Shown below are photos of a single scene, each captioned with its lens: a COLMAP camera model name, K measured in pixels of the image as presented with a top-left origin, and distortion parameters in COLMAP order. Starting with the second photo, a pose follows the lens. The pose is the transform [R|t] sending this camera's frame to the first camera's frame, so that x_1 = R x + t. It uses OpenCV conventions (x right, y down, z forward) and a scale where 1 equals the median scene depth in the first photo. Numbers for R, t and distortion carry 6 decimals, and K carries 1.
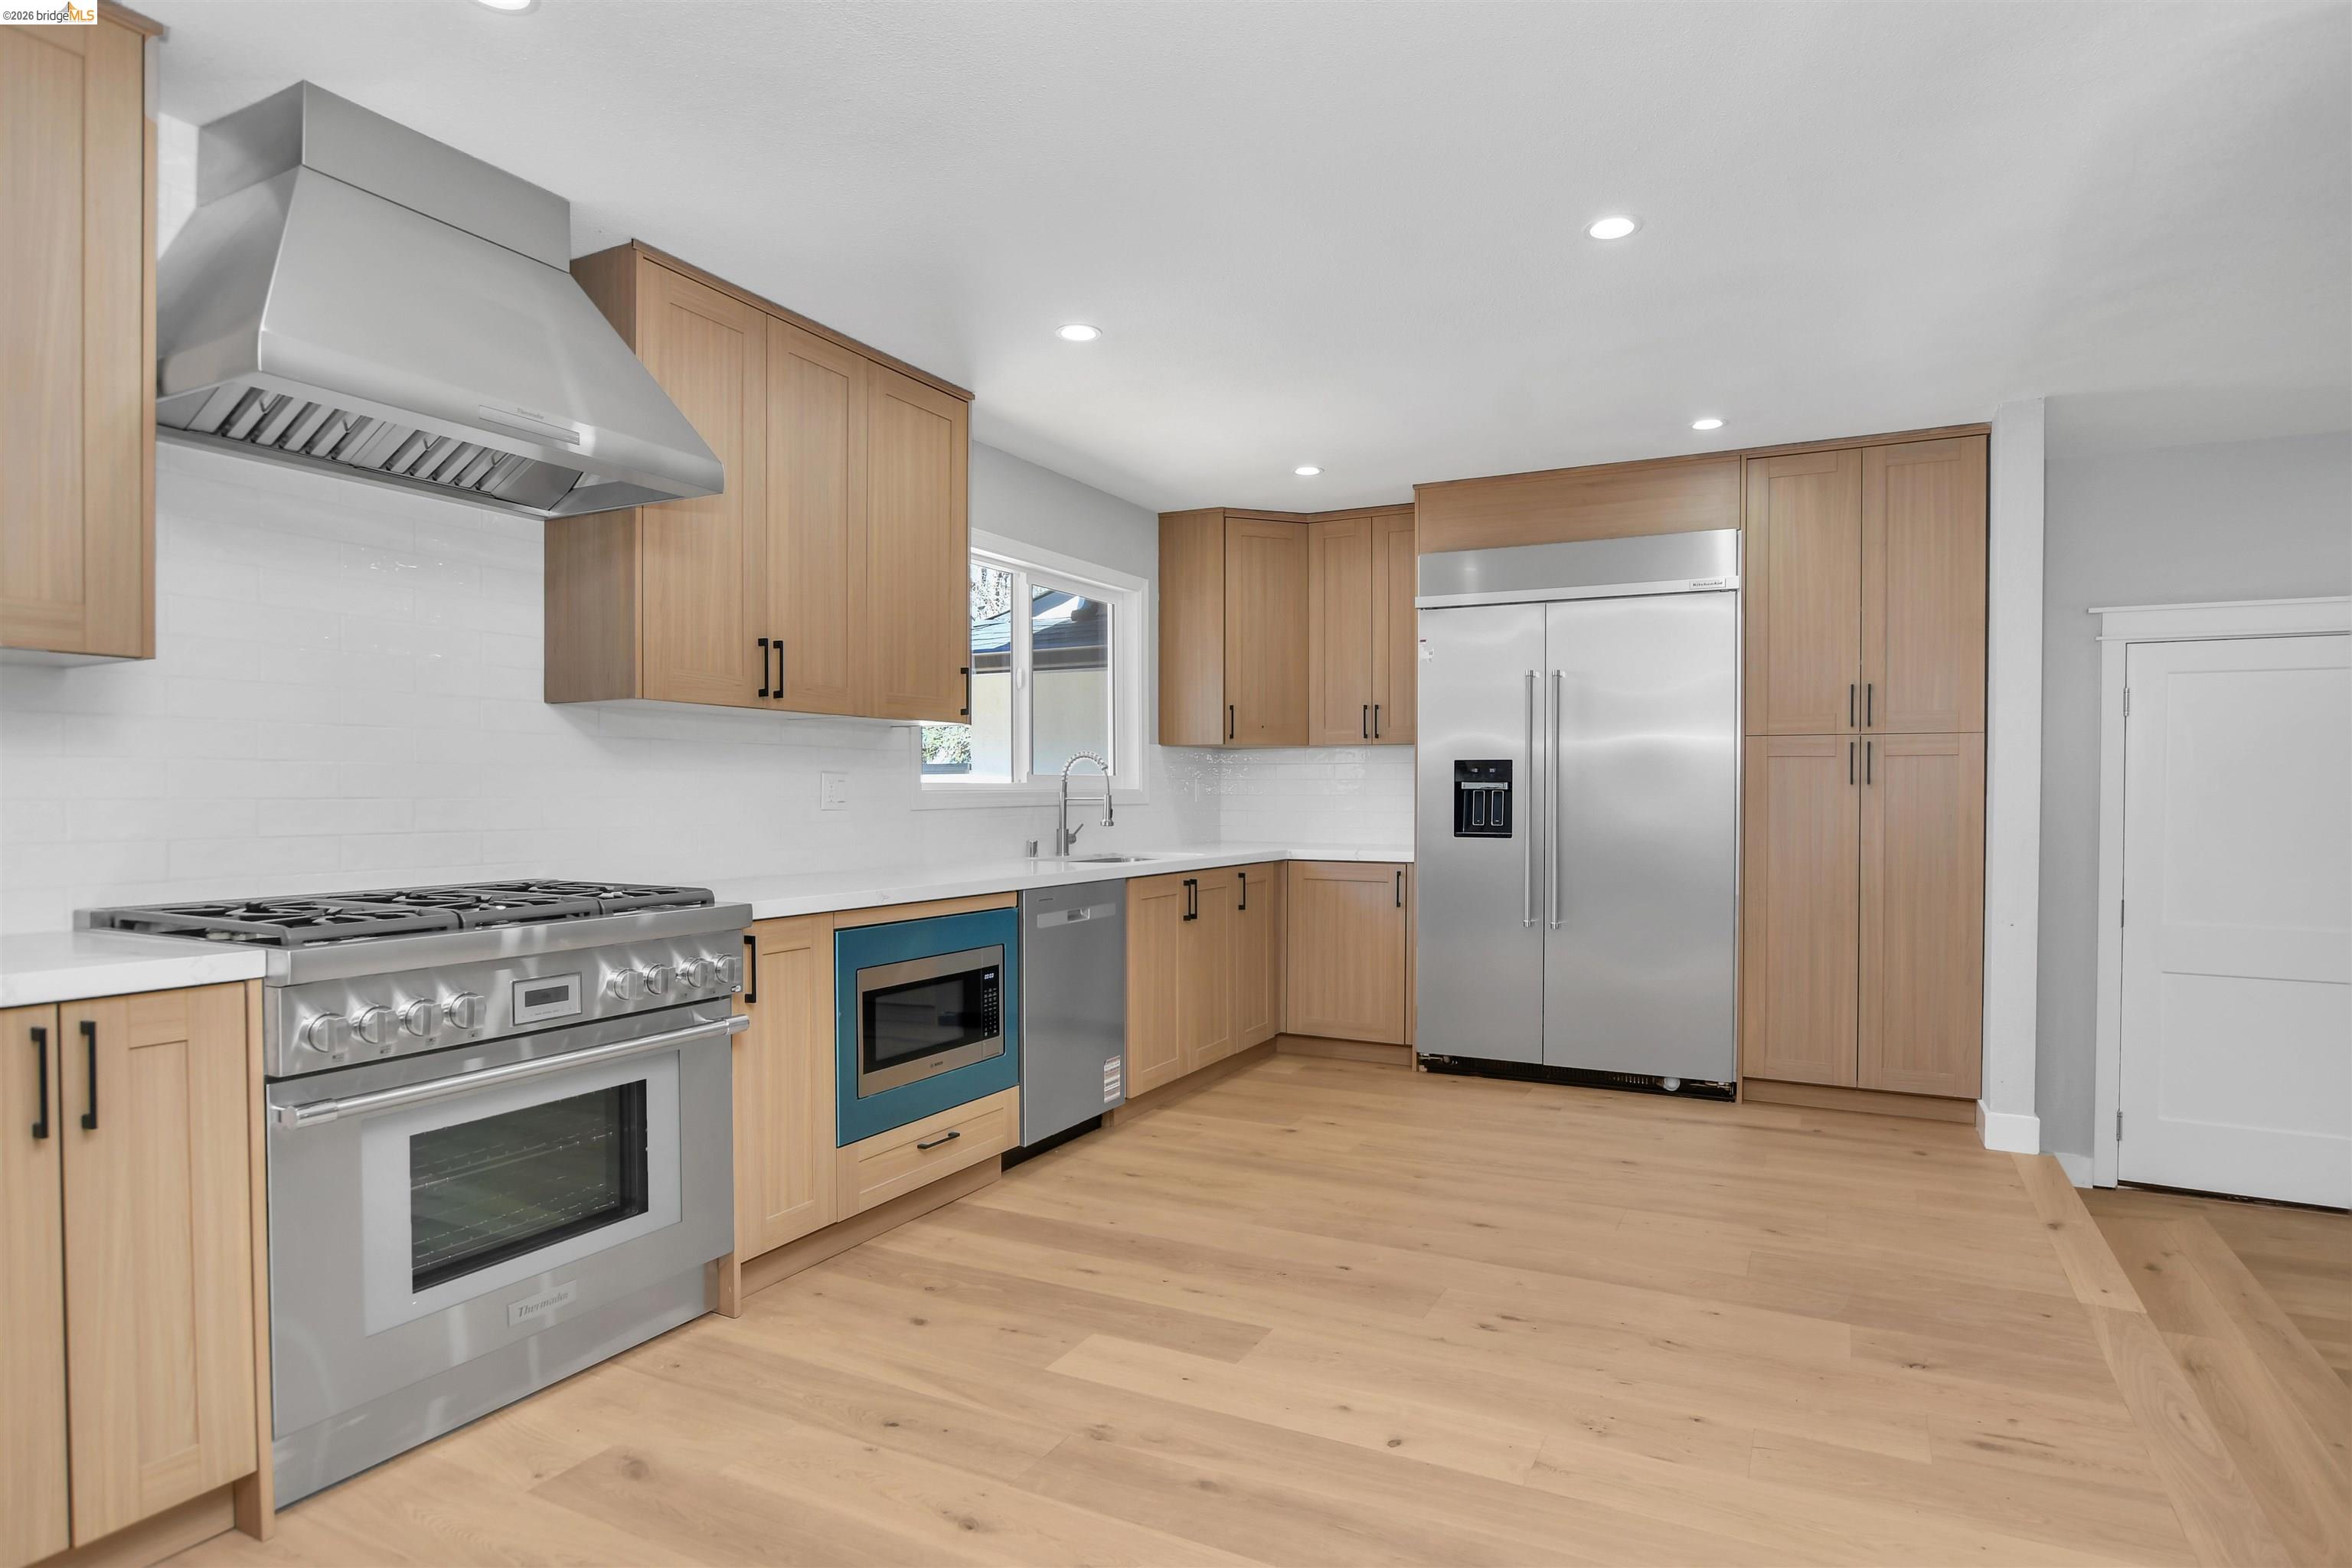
lens RADIAL K [[1256.5, 0, 1186.1], [0, 1256.5, 791.6], [0, 0, 1]] dist [-0.013553, 0.002370]
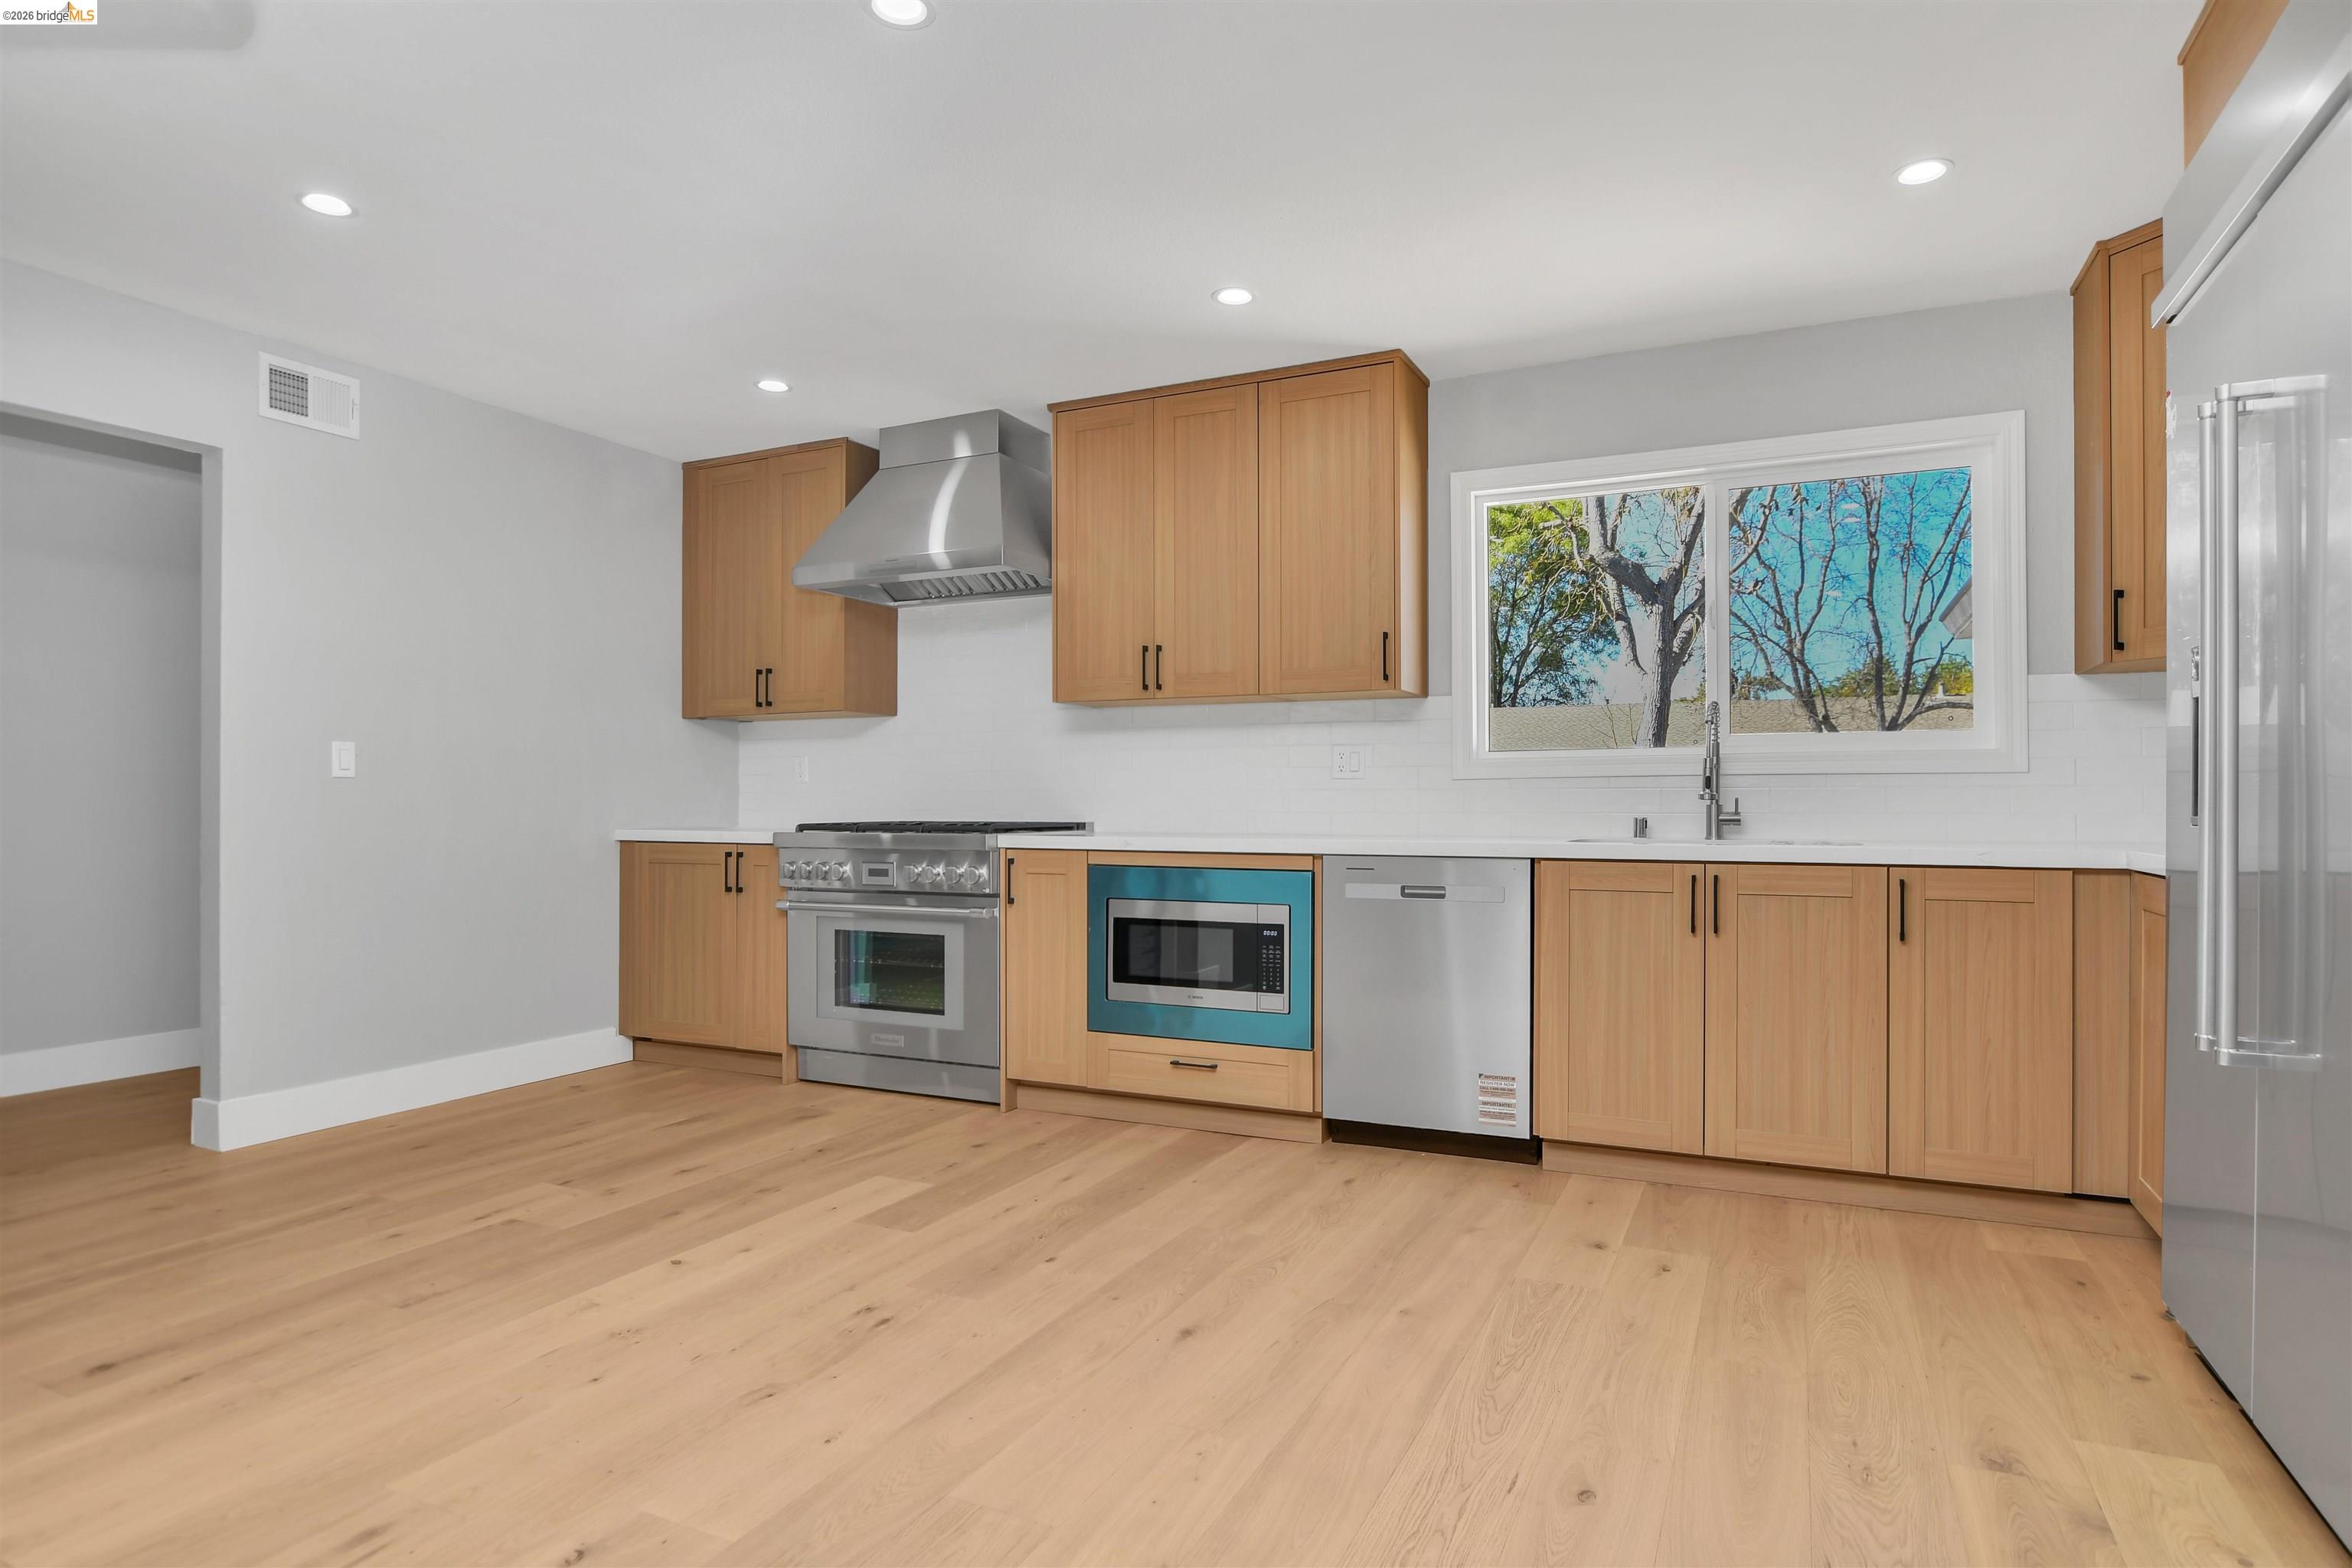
lens RADIAL K [[1256.5, 0, 1224.0], [0, 1256.5, 798.1], [0, 0, 1]] dist [-0.013553, 0.002370]
pose [[0.043056, -0.007142, -0.999047, 1.026731], [0.001426, 0.999974, -0.007087, 0.049263], [0.999072, -0.001120, 0.043065, 1.066399]]
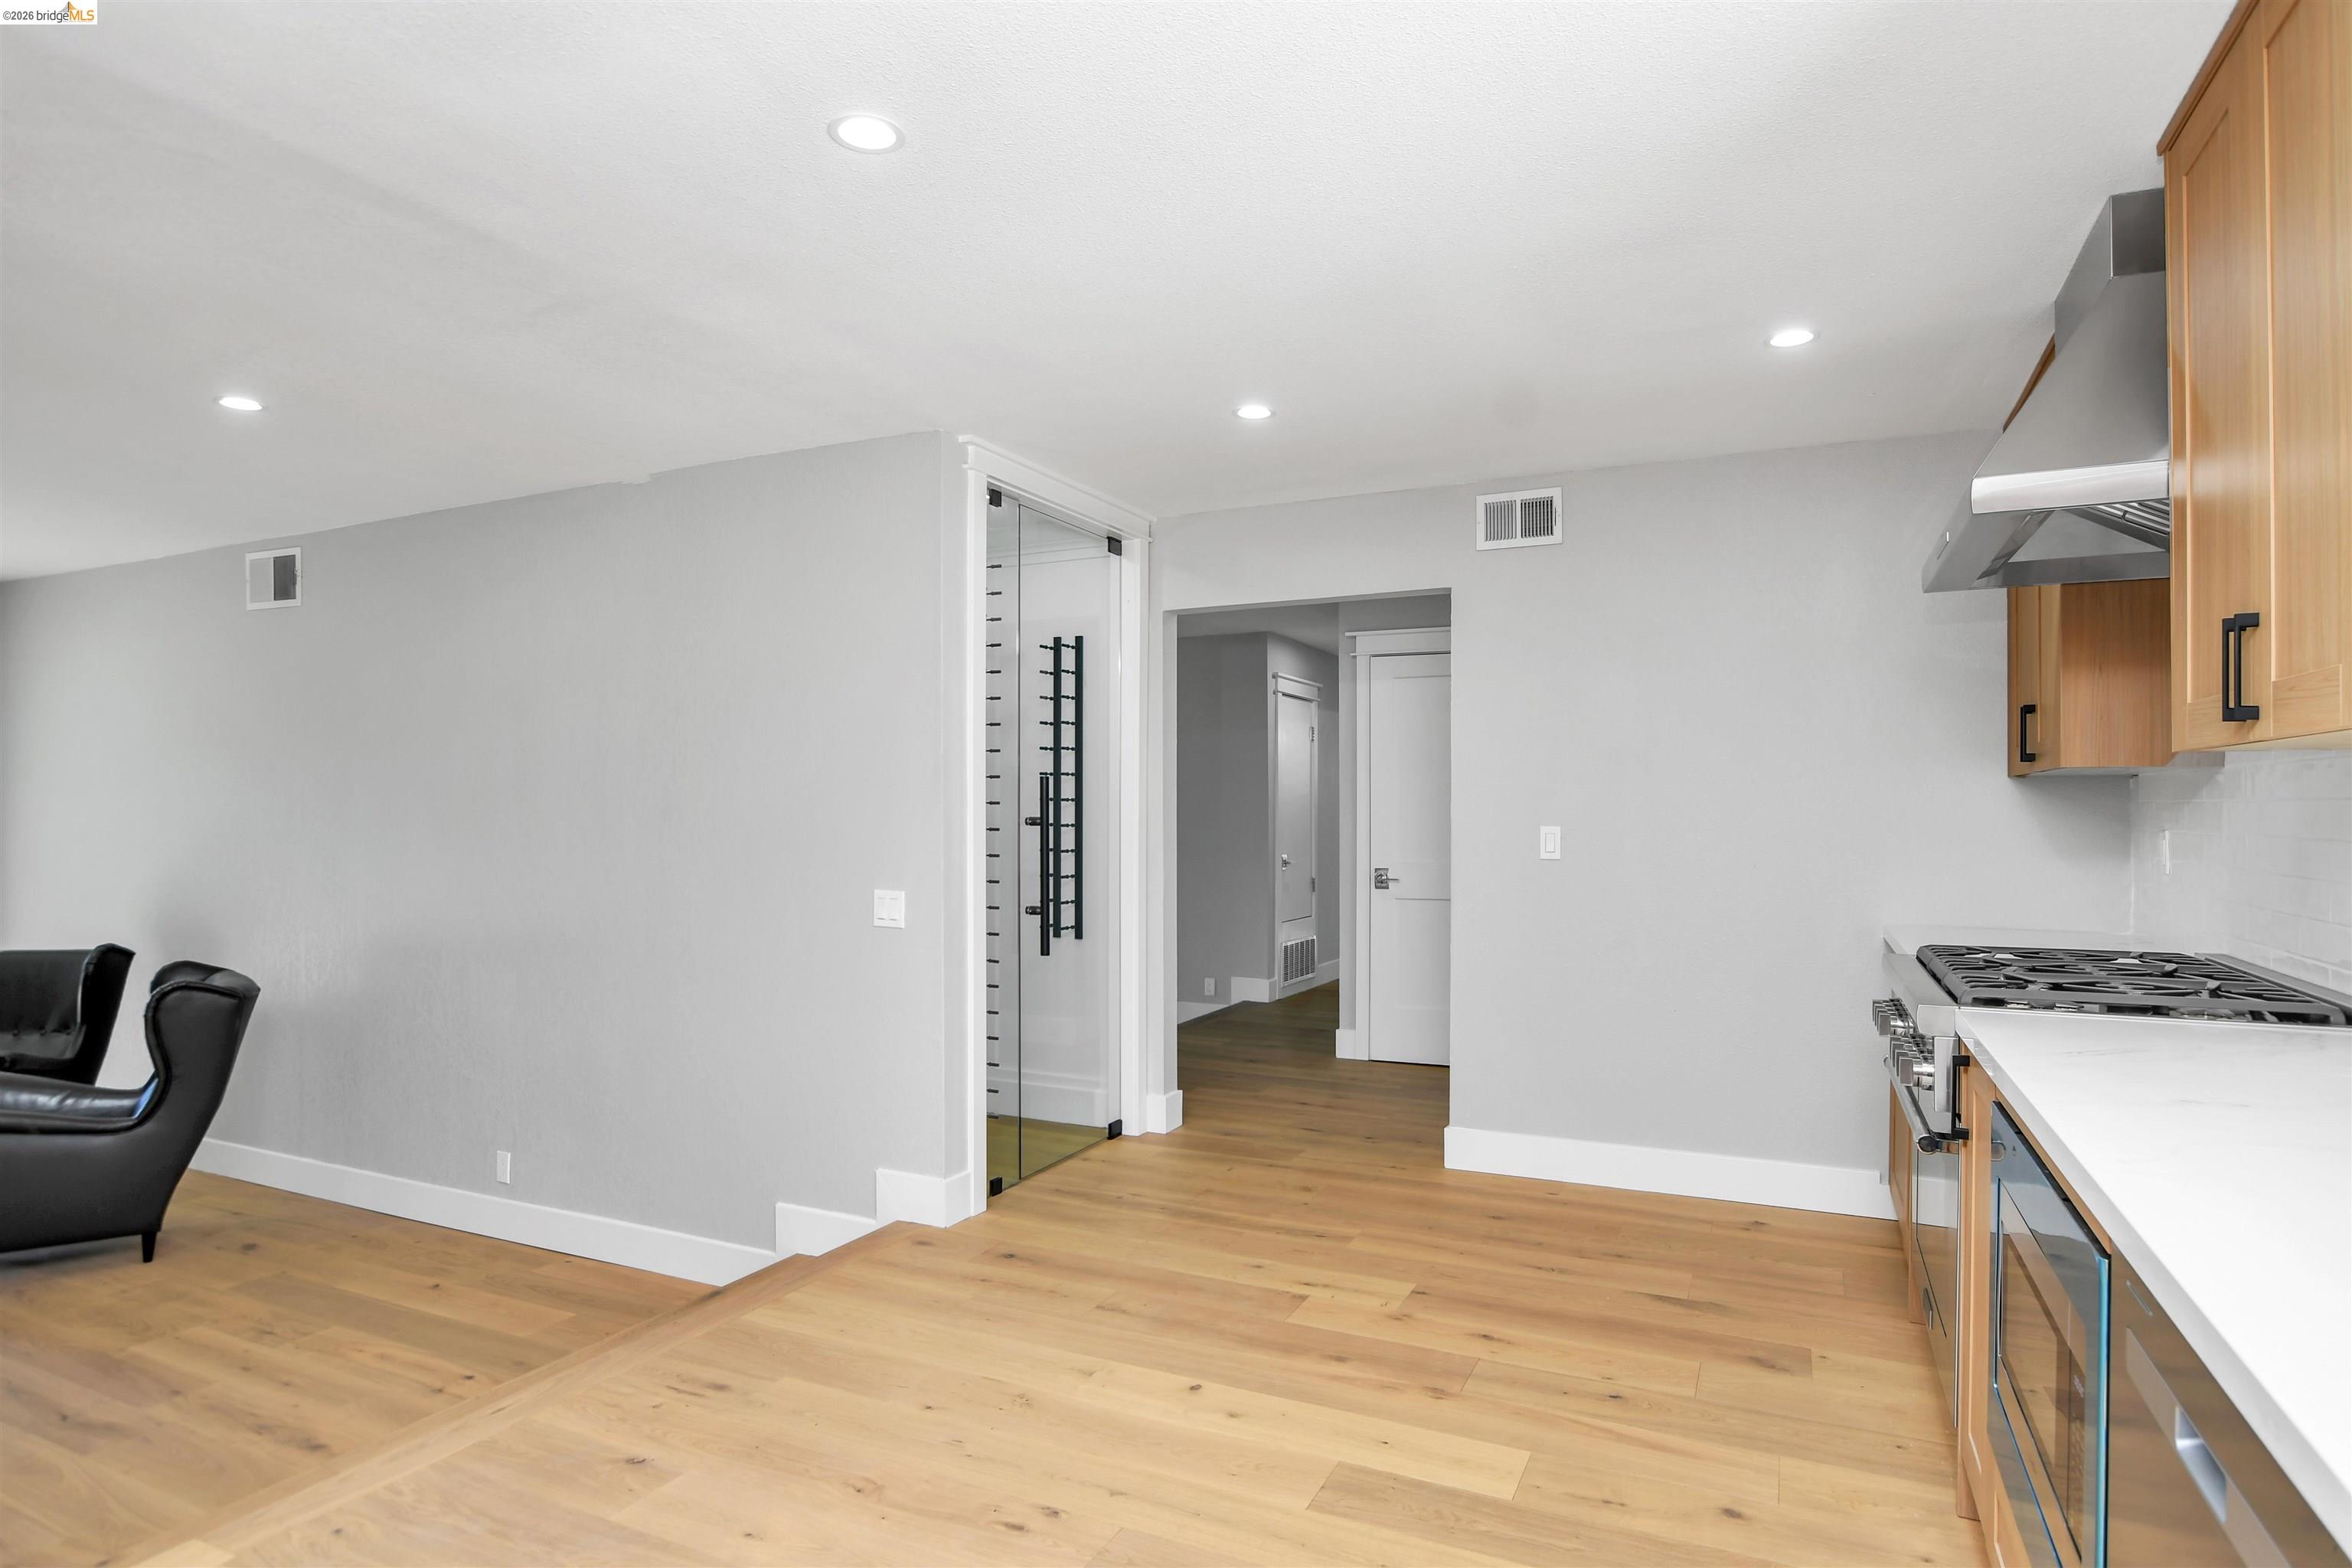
lens RADIAL K [[1256.5, 0, 1180.4], [0, 1256.5, 819.8], [0, 0, 1]] dist [-0.013553, 0.002370]
pose [[-0.999660, -0.001531, -0.026043, 0.153668], [-0.001723, 0.999971, 0.007362, -0.036037], [0.026031, 0.007405, -0.999634, 1.599192]]
